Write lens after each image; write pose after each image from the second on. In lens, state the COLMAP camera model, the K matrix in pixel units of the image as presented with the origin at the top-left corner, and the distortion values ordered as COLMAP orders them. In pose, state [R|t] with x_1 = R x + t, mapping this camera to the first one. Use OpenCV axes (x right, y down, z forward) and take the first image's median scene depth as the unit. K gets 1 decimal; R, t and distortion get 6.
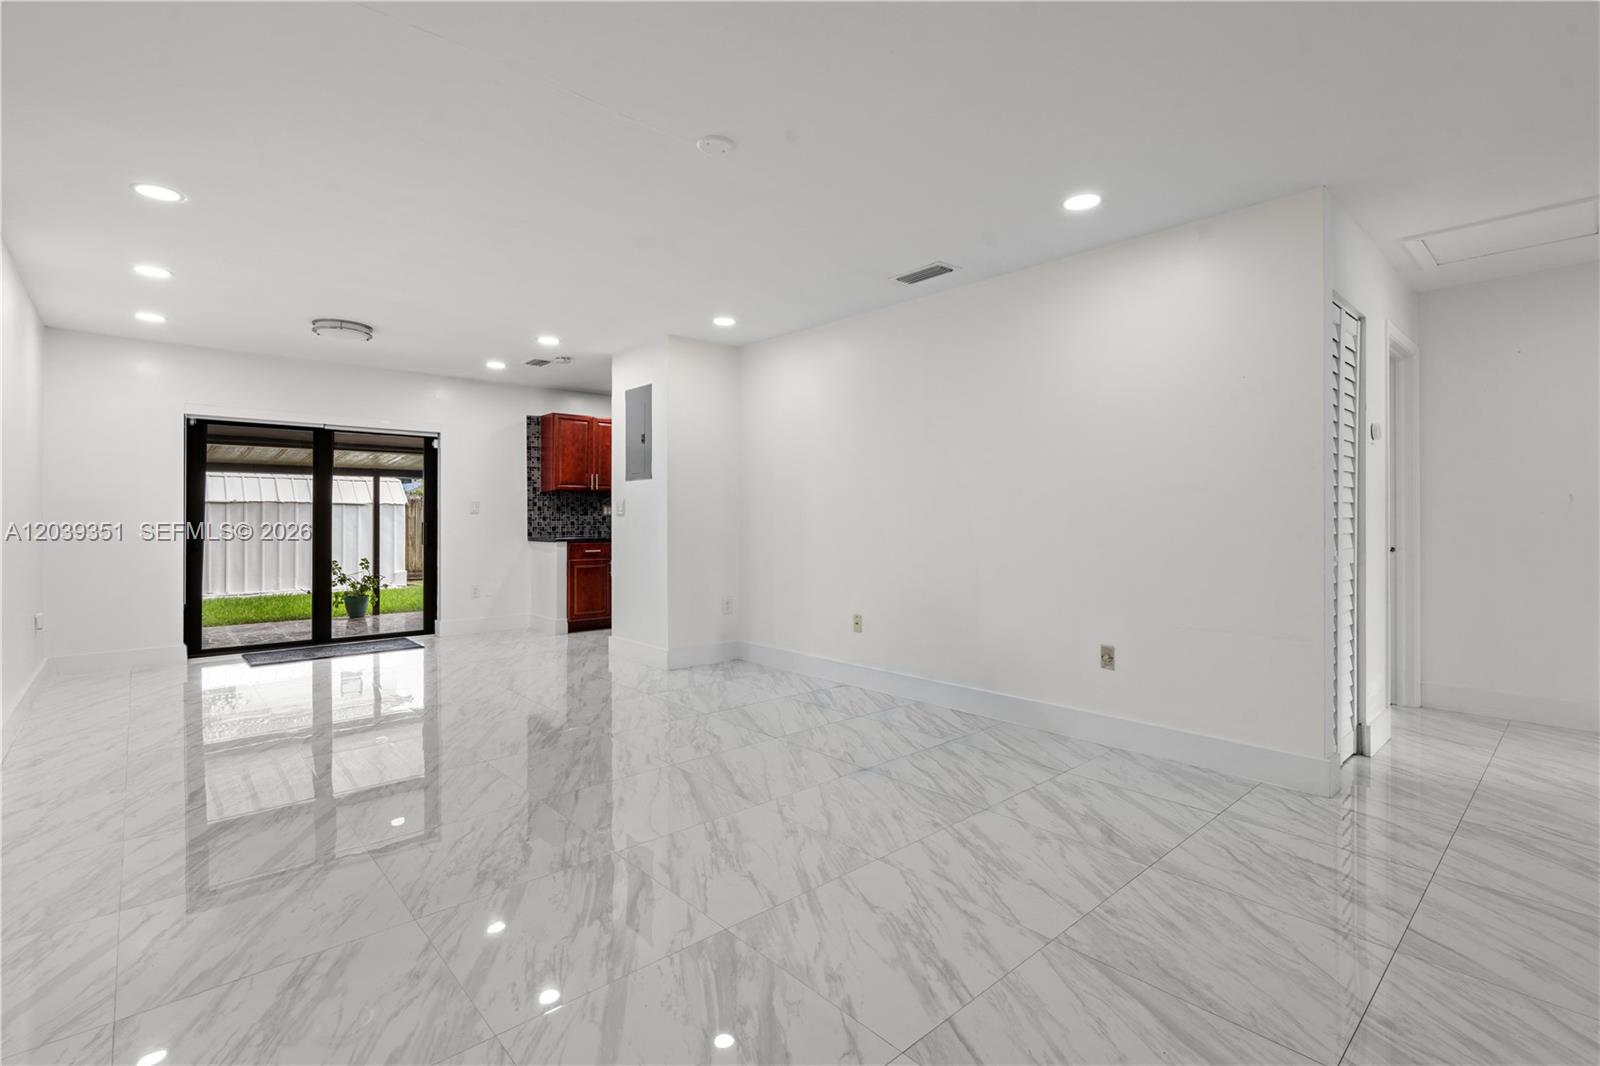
lens RADIAL K [[731.4, 0, 812.1], [0, 731.4, 522.4], [0, 0, 1]] dist [0.005902, -0.001517]
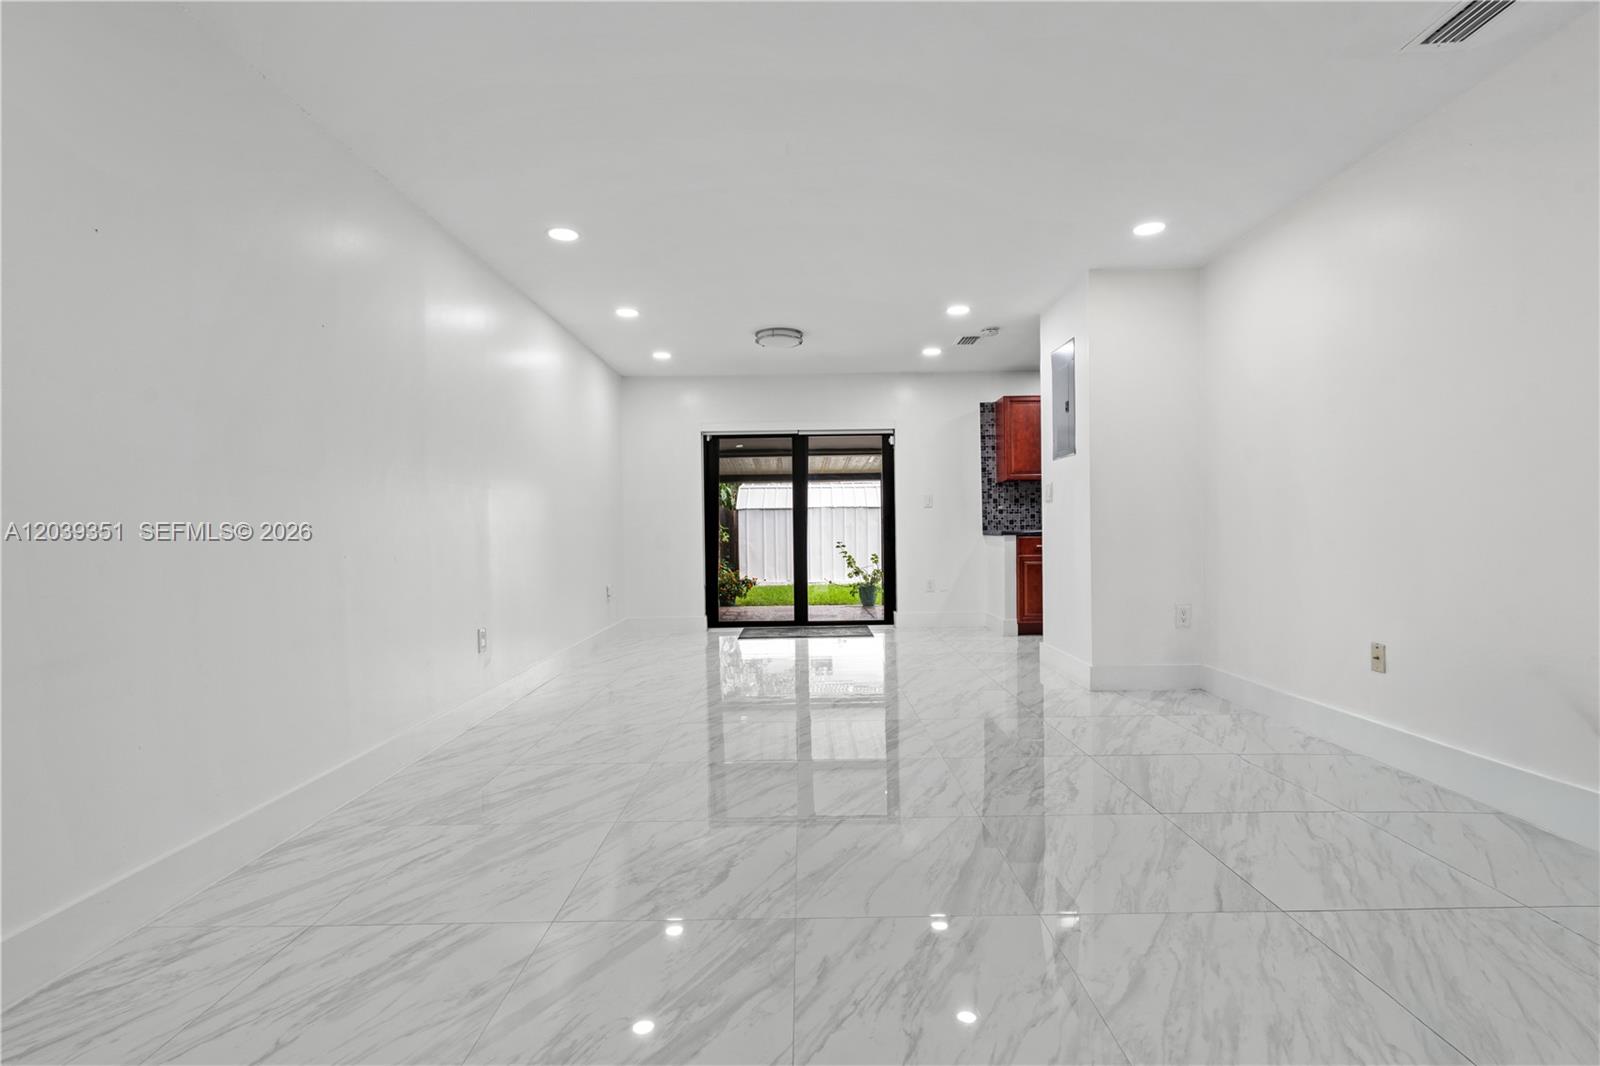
lens RADIAL K [[731.4, 0, 787.0], [0, 731.4, 538.1], [0, 0, 1]] dist [0.005902, -0.001517]
pose [[0.737617, -0.000619, -0.675219, 0.091392], [0.012570, 0.999839, 0.012815, 0.018992], [0.675102, -0.017940, 0.737506, 0.172473]]
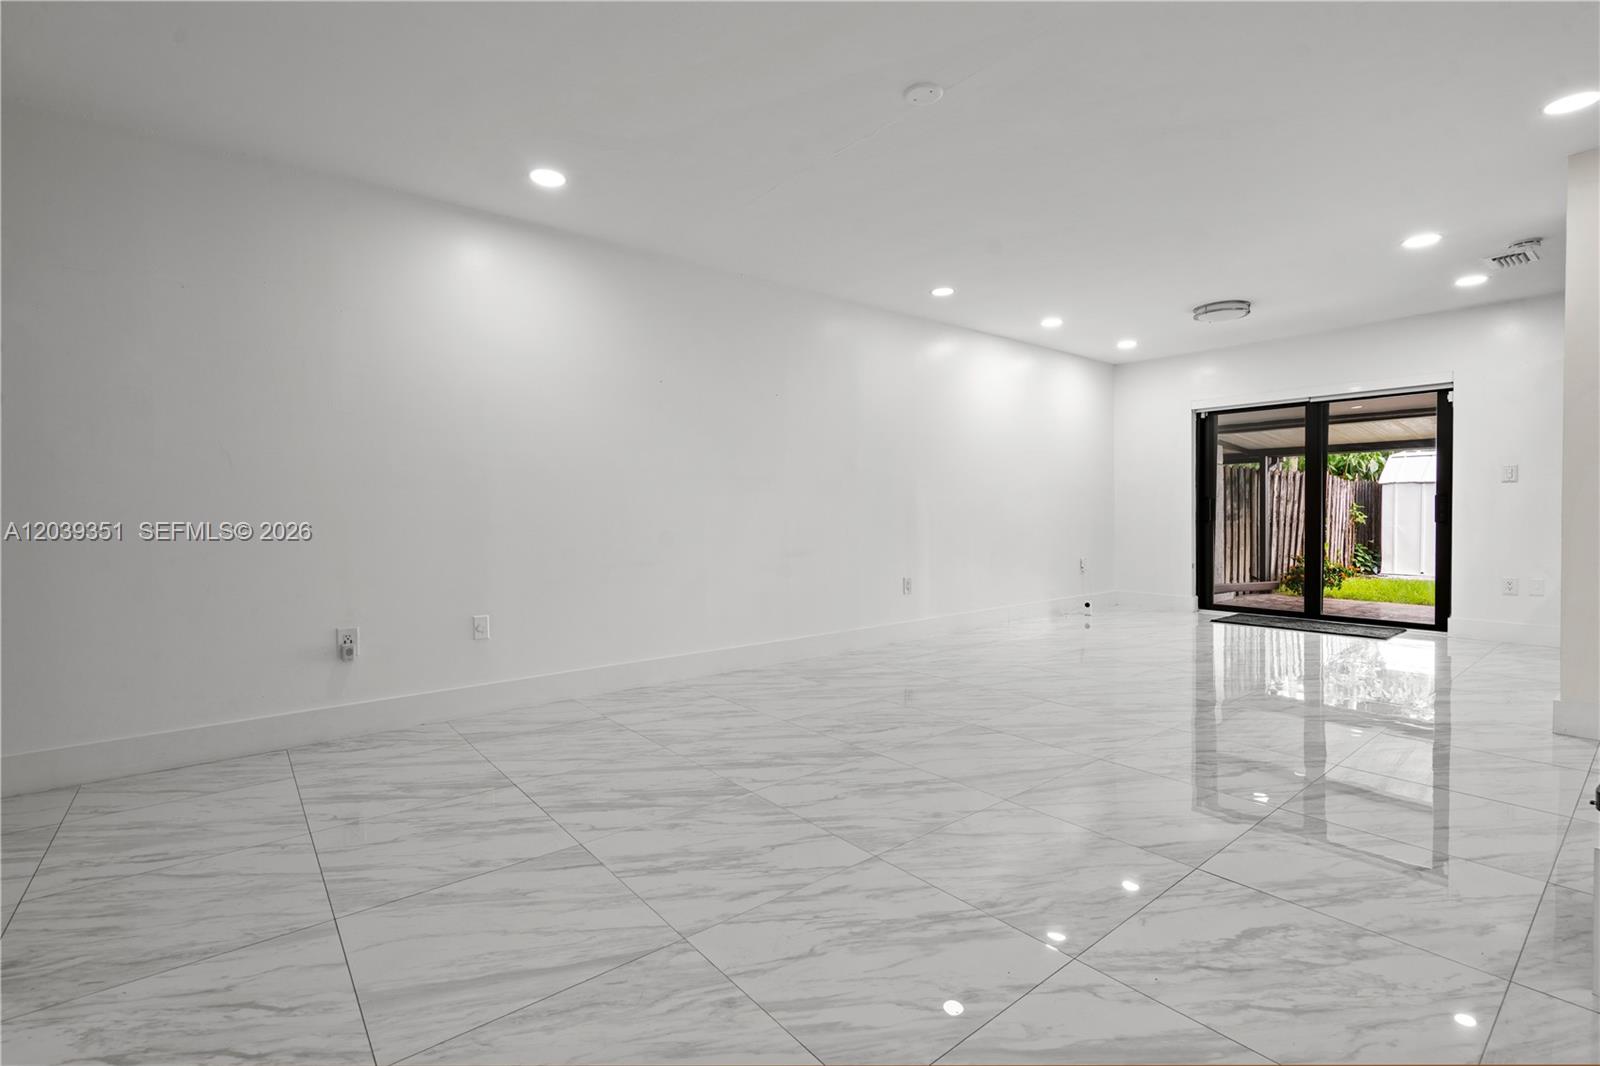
lens RADIAL K [[731.4, 0, 815.5], [0, 731.4, 526.3], [0, 0, 1]] dist [0.005902, -0.001517]
pose [[-0.052619, 0.021229, -0.998389, 0.458616], [0.002110, 0.999774, 0.021147, 0.021376], [0.998612, -0.000994, -0.052652, 0.464264]]
